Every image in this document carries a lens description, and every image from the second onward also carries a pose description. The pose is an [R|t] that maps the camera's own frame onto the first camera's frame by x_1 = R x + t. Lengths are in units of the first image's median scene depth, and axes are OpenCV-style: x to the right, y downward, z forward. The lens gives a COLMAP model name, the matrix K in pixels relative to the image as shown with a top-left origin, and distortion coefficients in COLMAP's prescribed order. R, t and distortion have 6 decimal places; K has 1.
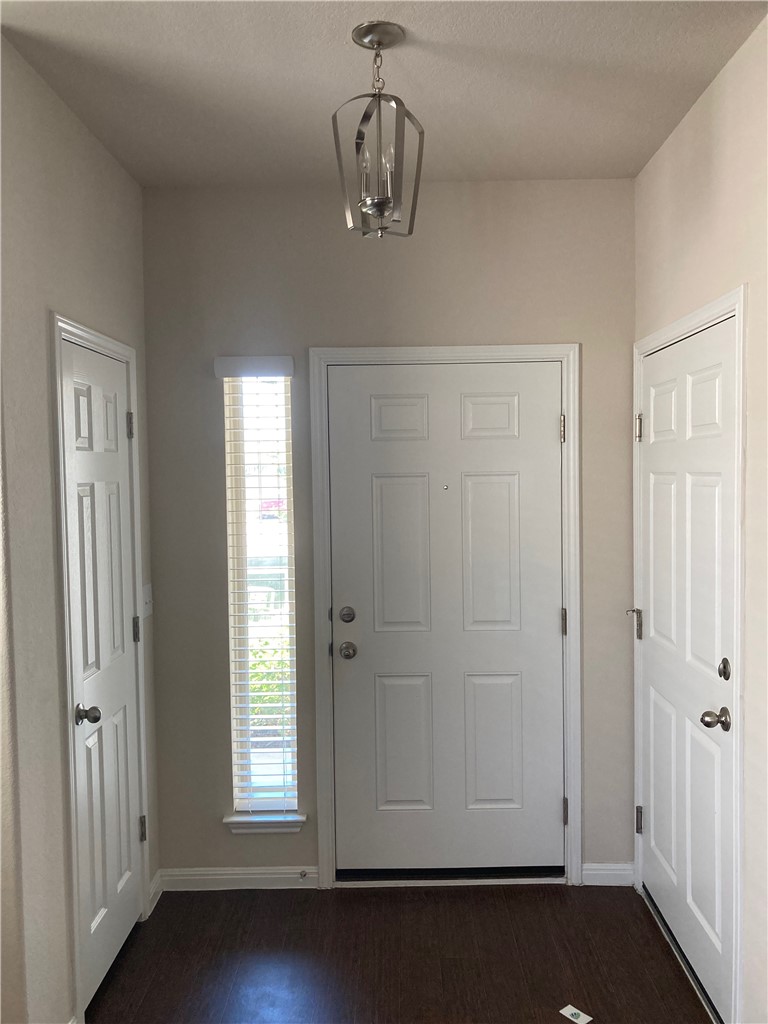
lens RADIAL K [[846.1, 0, 388.4], [0, 846.1, 508.6], [0, 0, 1]] dist [0.034479, -0.039730]
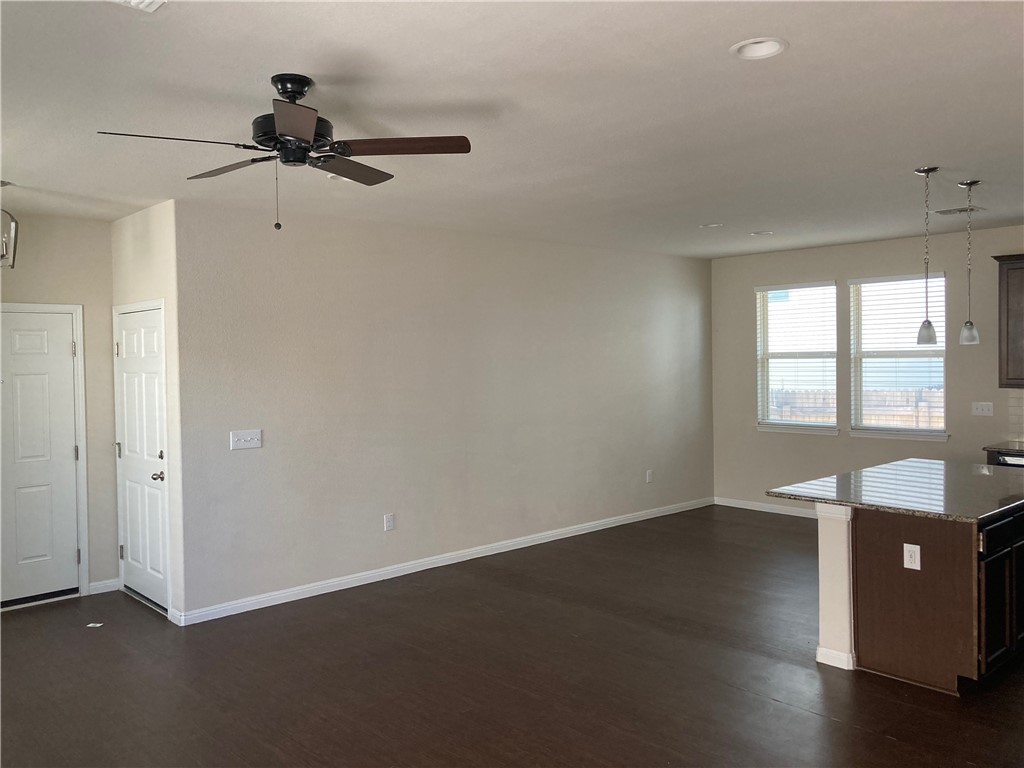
lens RADIAL K [[846.1, 0, 514.8], [0, 846.1, 381.9], [0, 0, 1]] dist [0.034479, -0.039730]
pose [[0.730993, -0.014912, 0.682222, -0.373892], [0.033912, 0.999320, -0.014492, 0.038877], [-0.681542, 0.033729, 0.731002, -1.059138]]
